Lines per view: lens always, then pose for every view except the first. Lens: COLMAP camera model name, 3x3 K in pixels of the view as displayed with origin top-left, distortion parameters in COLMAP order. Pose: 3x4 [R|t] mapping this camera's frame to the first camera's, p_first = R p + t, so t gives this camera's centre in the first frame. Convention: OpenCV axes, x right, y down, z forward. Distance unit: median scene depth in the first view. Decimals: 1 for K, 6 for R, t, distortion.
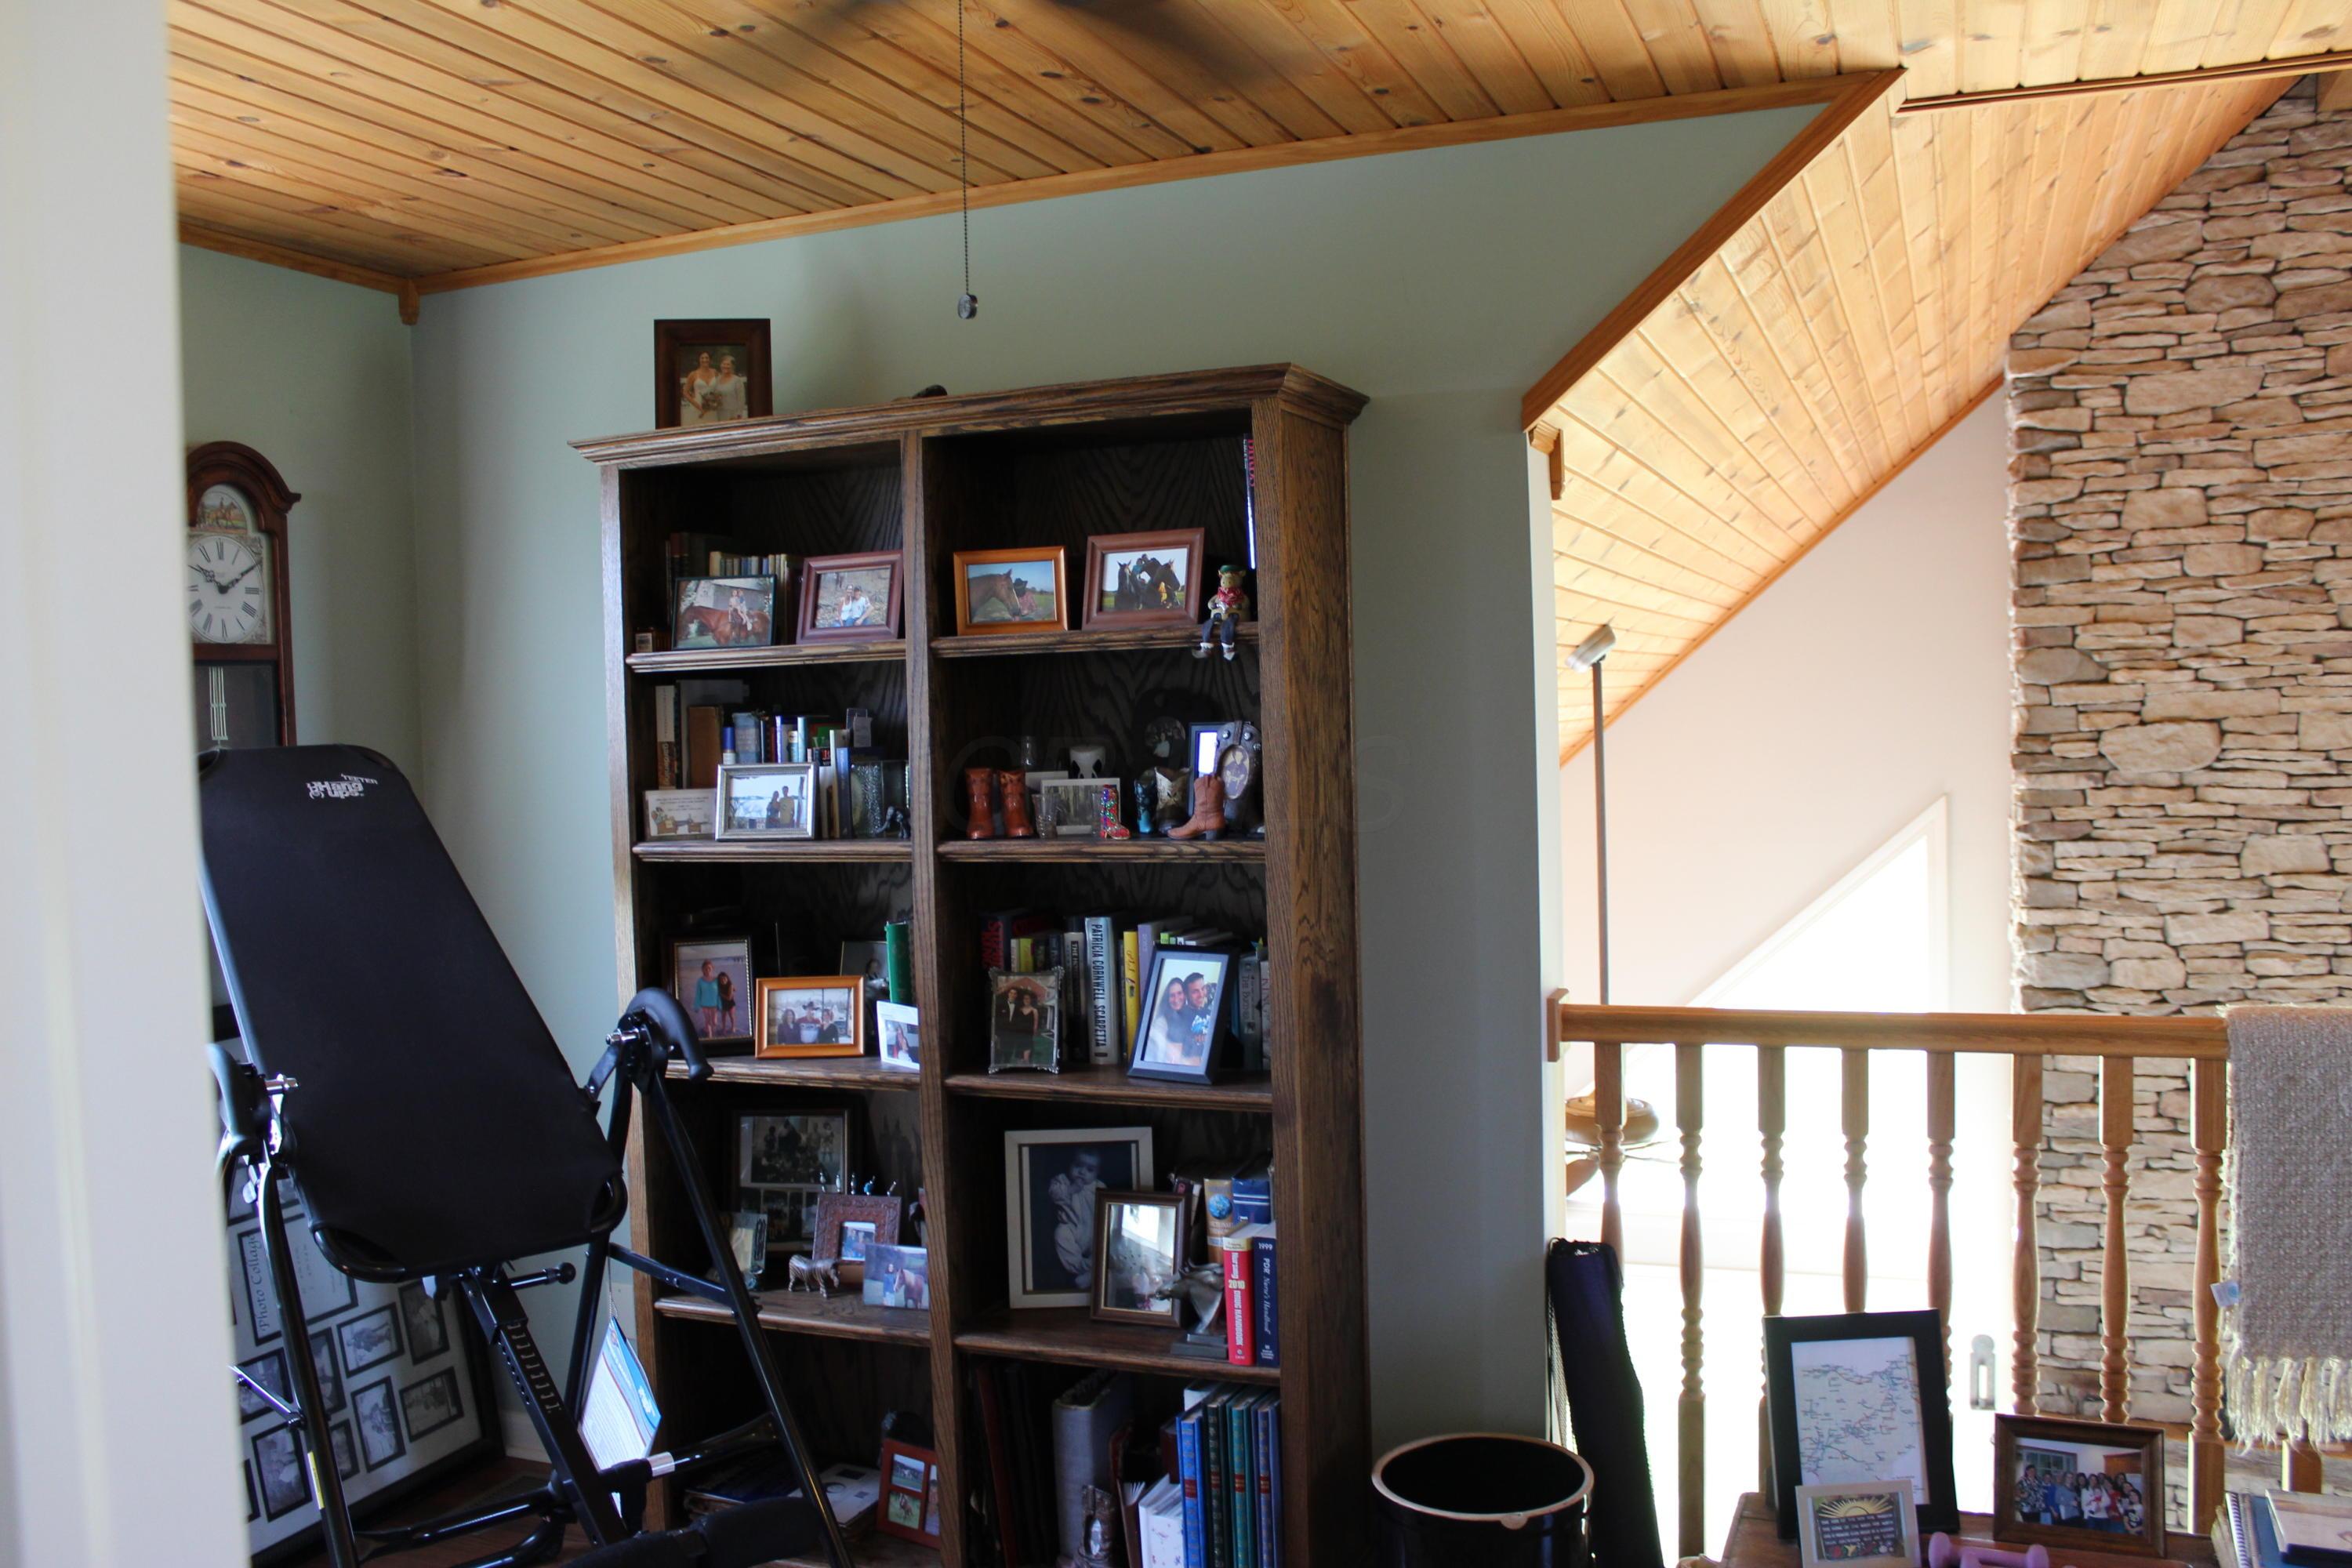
lens RADIAL K [[1982.4, 0, 1163.8], [0, 1982.4, 785.0], [0, 0, 1]] dist [-0.148035, 0.118580]
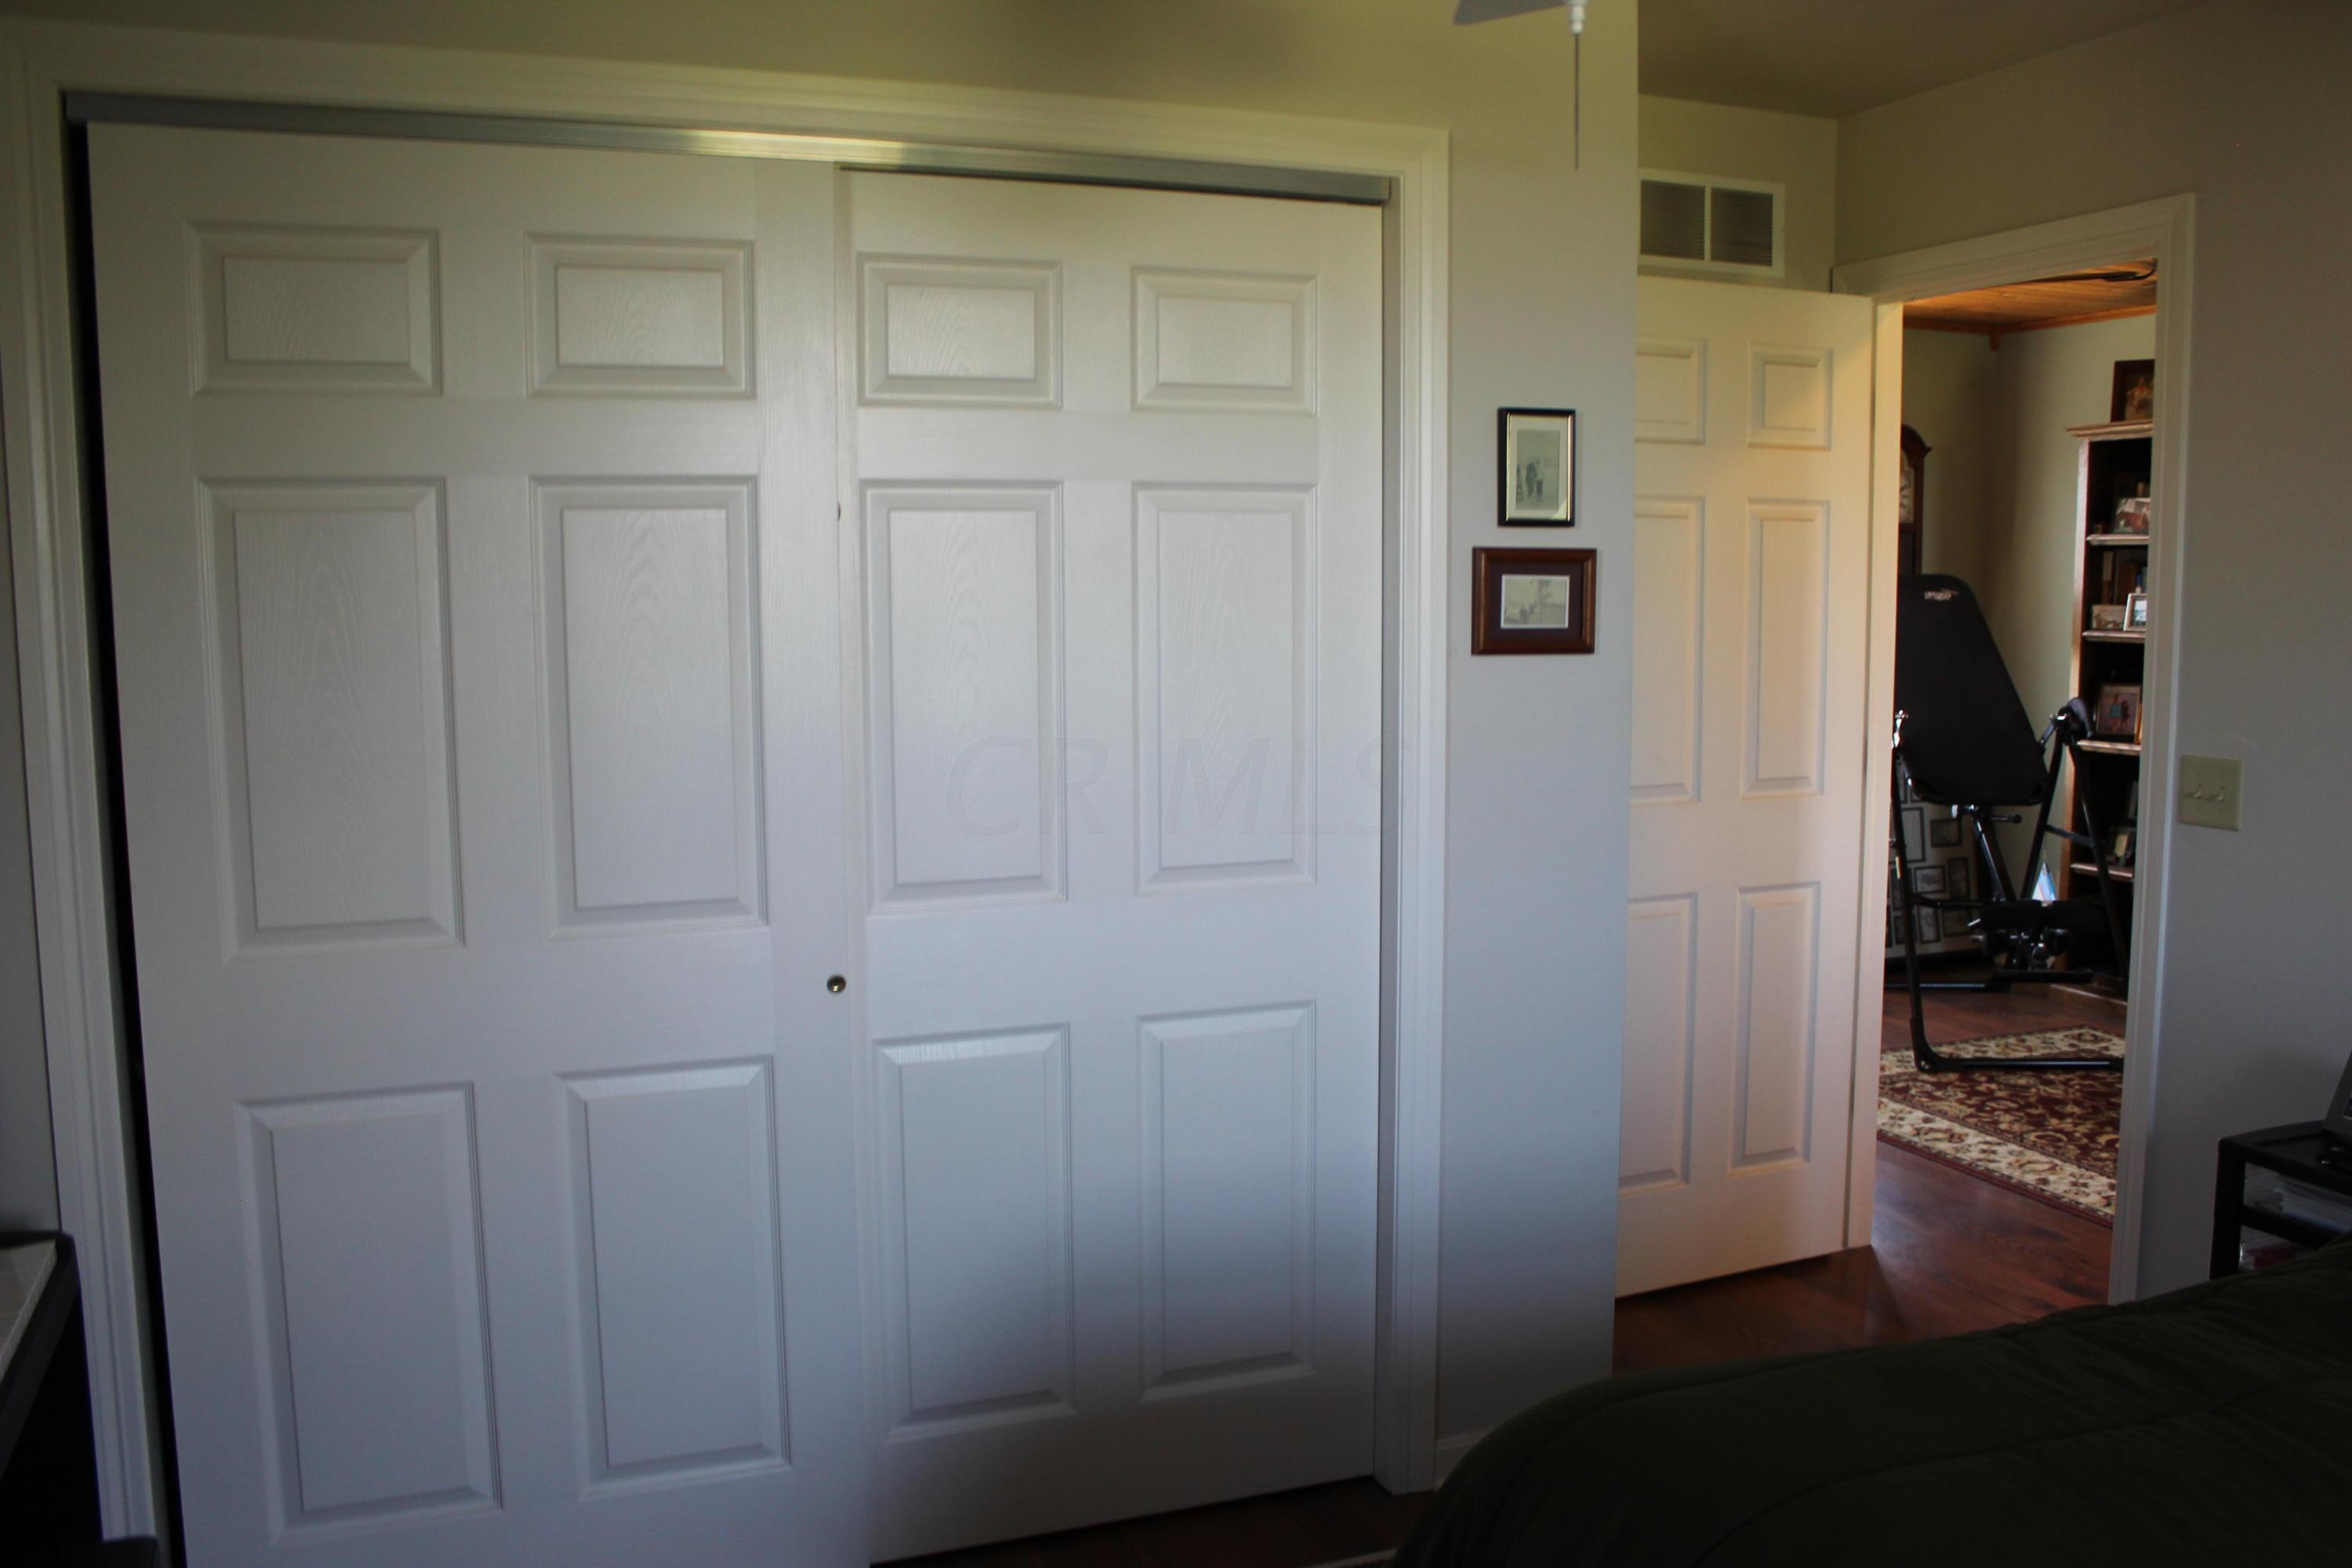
lens RADIAL K [[1982.4, 0, 1165.4], [0, 1982.4, 787.9], [0, 0, 1]] dist [-0.148035, 0.118580]
pose [[0.701870, 0.109527, -0.703834, 0.469159], [-0.045791, 0.993002, 0.108862, 0.017867], [0.710832, -0.044177, 0.701973, -1.040512]]
